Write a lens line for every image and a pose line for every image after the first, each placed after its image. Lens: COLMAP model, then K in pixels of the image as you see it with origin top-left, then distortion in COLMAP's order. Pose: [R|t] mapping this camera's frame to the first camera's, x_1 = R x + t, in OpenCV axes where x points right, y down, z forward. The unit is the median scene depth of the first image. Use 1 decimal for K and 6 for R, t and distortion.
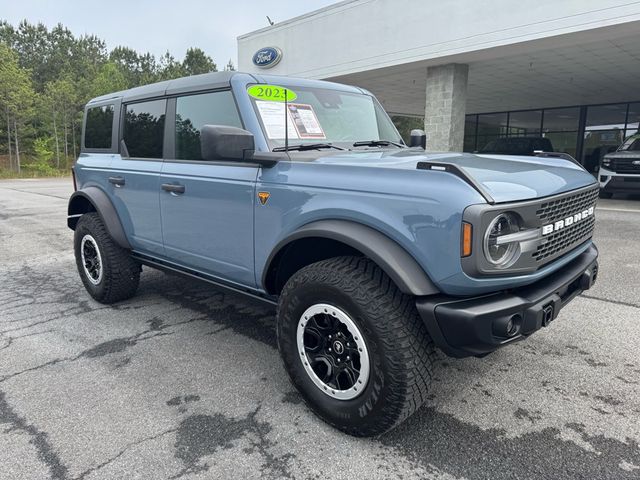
lens RADIAL K [[455.9, 0, 316.6], [0, 455.9, 236.1], [0, 0, 1]] dist [0.019158, -0.018211]
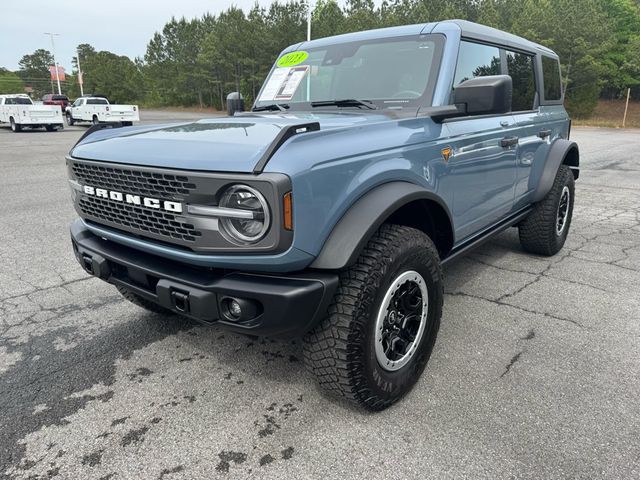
lens RADIAL K [[455.9, 0, 325.2], [0, 455.9, 243.0], [0, 0, 1]] dist [0.019158, -0.018211]
pose [[0.079336, 0.295817, -0.951944, 0.755528], [-0.177122, 0.943942, 0.278569, -0.140589], [0.980986, 0.146510, 0.127284, 0.667103]]
